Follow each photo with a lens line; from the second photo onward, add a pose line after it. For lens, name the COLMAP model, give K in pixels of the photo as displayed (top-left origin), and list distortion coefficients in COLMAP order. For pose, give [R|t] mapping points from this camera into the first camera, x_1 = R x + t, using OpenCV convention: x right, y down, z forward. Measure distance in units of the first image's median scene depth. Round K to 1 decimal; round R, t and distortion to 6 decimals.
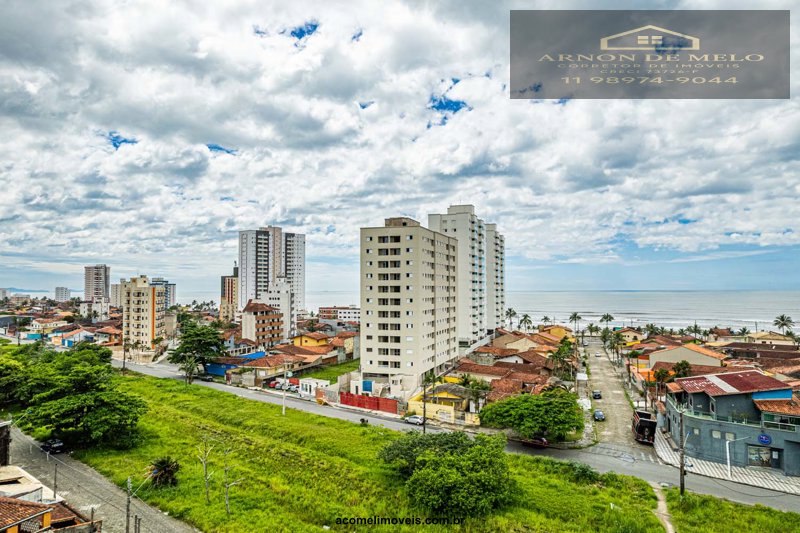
lens RADIAL K [[511.0, 0, 403.4], [0, 511.0, 265.9], [0, 0, 1]] dist [-0.075672, 0.064049]
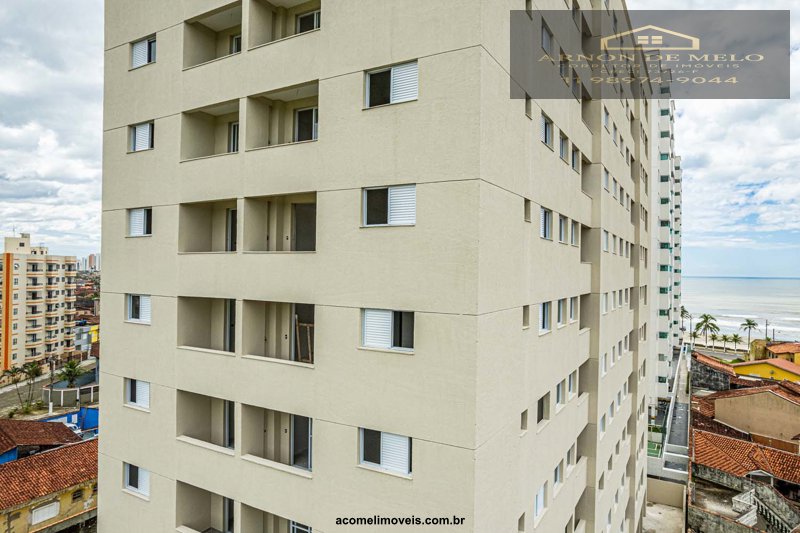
lens RADIAL K [[511.0, 0, 400.5], [0, 511.0, 262.5], [0, 0, 1]] dist [-0.075672, 0.064049]
pose [[0.977917, 0.021367, -0.207899, 0.023009], [-0.014582, 0.999312, 0.034113, 0.033533], [0.208484, -0.030329, 0.977555, 0.591823]]
